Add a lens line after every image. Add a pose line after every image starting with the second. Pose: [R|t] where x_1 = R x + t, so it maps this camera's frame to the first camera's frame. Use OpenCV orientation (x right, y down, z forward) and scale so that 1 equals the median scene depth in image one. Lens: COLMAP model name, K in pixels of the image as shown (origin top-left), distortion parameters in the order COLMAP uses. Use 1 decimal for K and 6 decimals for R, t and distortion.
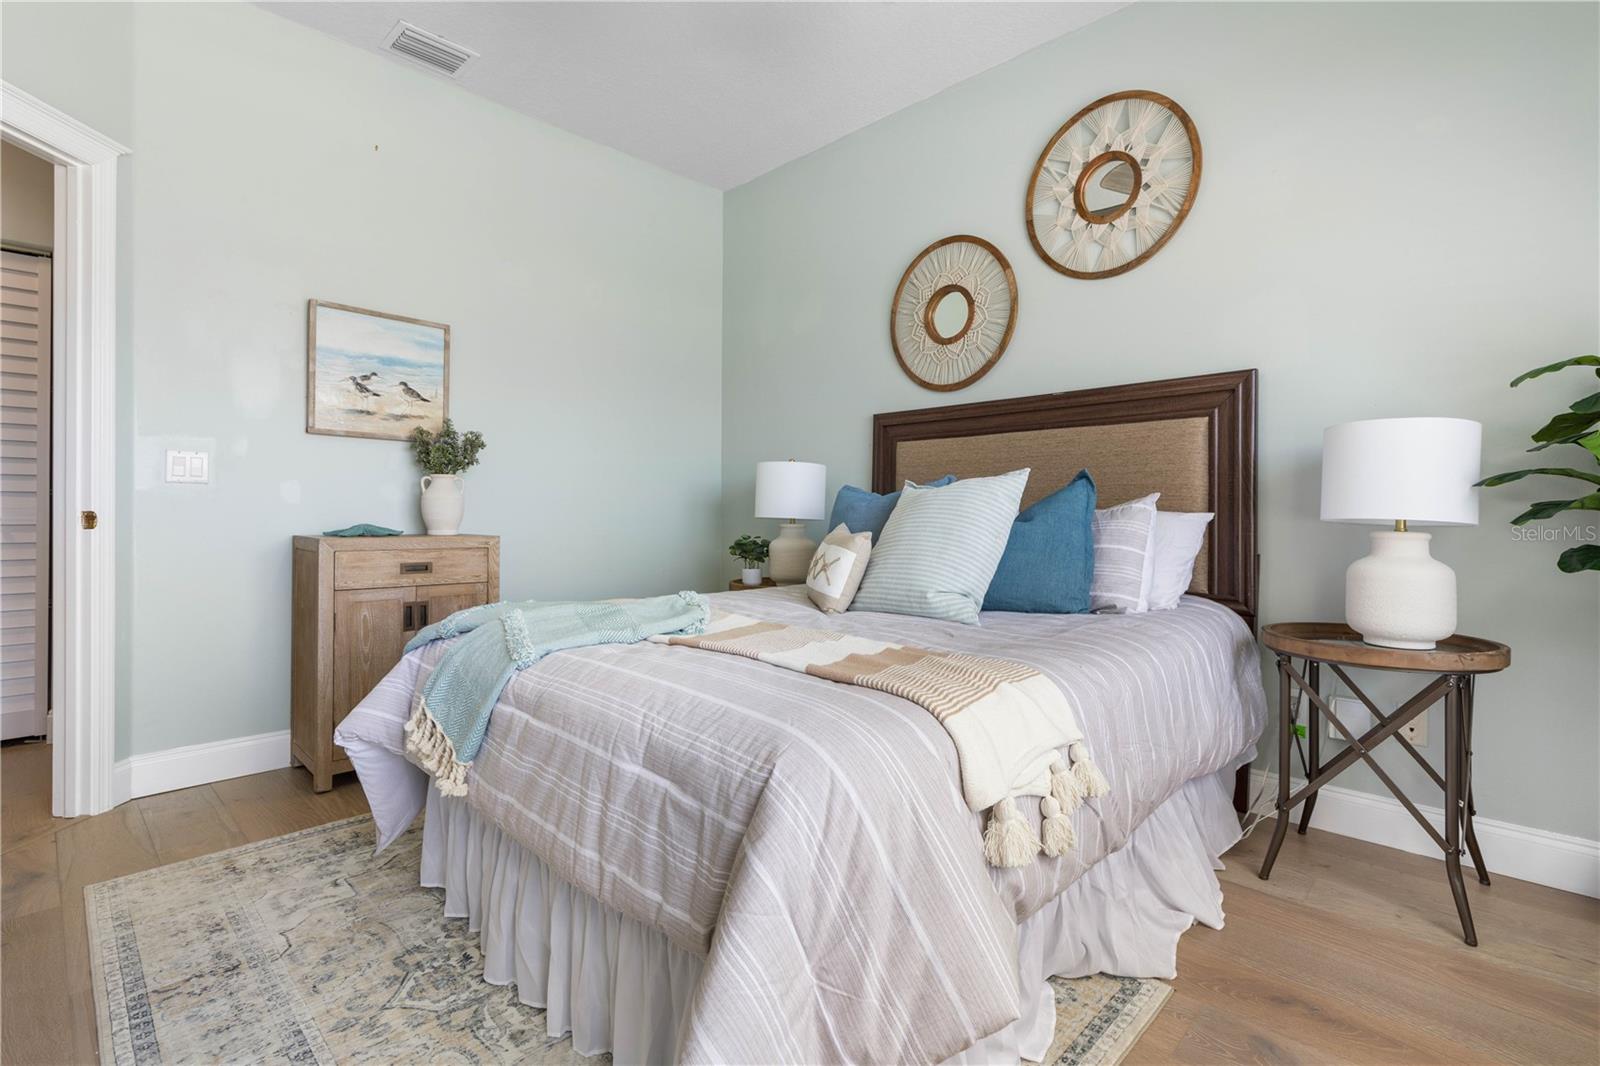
lens RADIAL K [[728.0, 0, 789.4], [0, 728.0, 521.8], [0, 0, 1]] dist [0.001567, 0.000336]
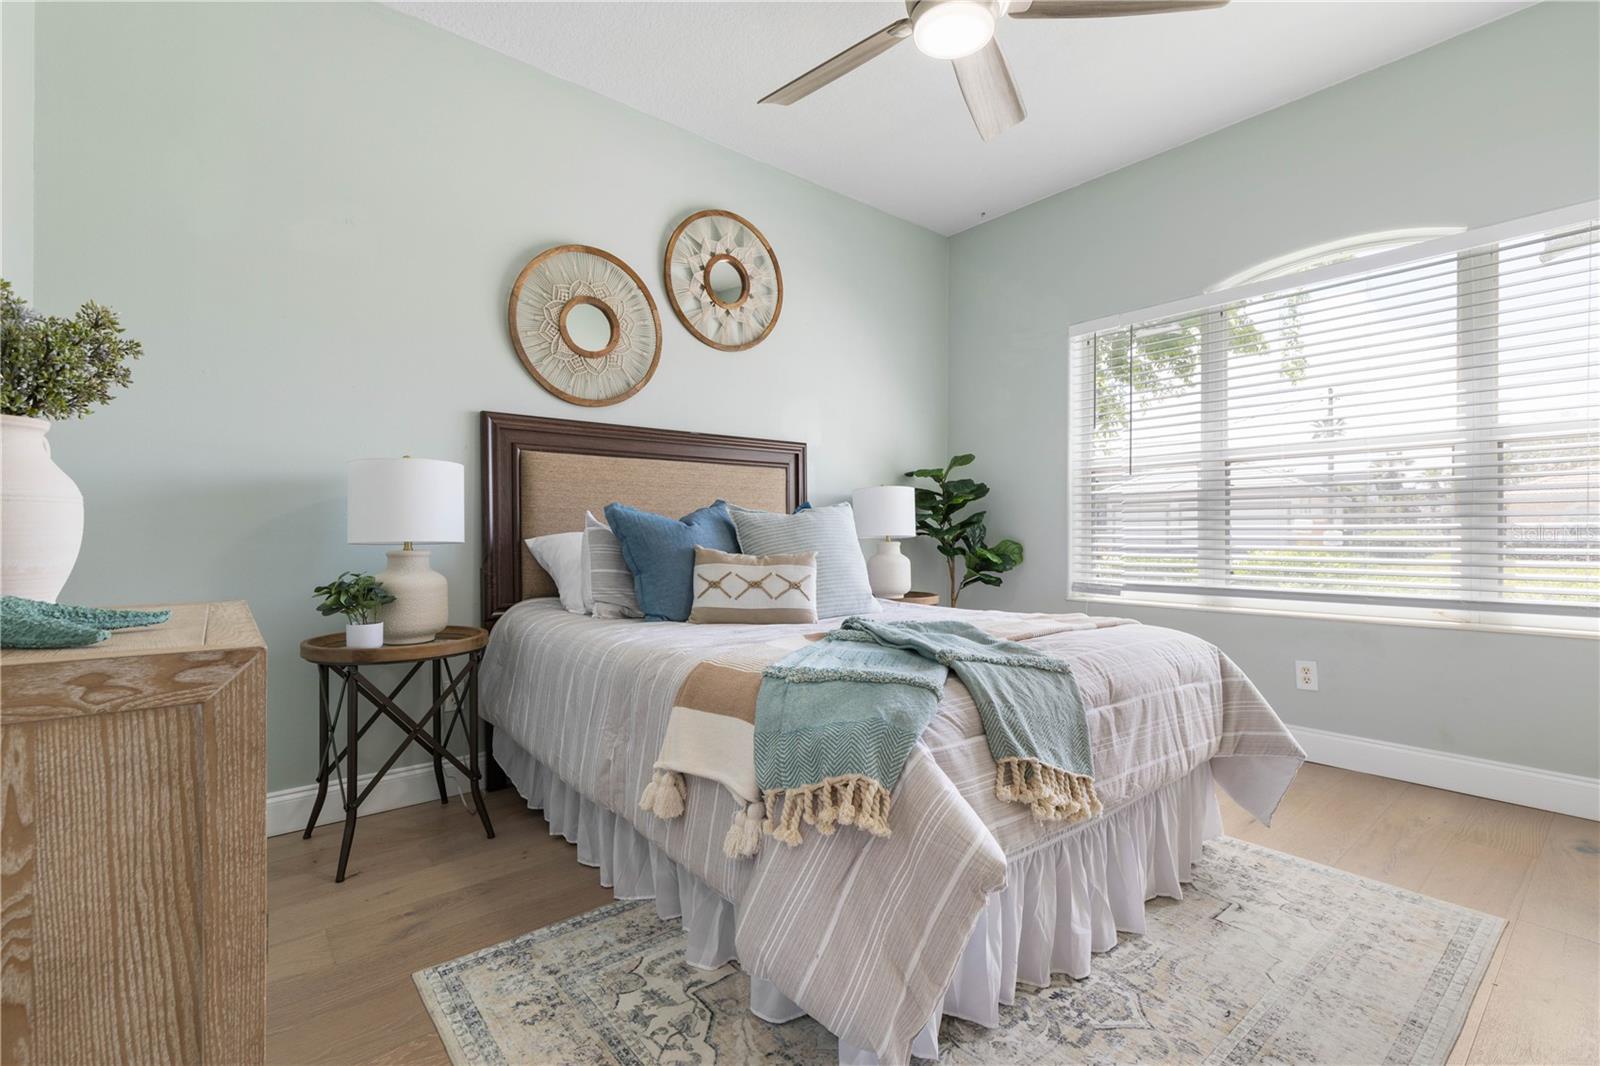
lens RADIAL K [[728.0, 0, 796.6], [0, 728.0, 542.4], [0, 0, 1]] dist [0.001567, 0.000336]
pose [[0.096311, -0.031891, 0.994840, -0.836395], [-0.000488, 0.999485, 0.032087, -0.033532], [-0.995351, -0.003576, 0.096246, 0.725085]]
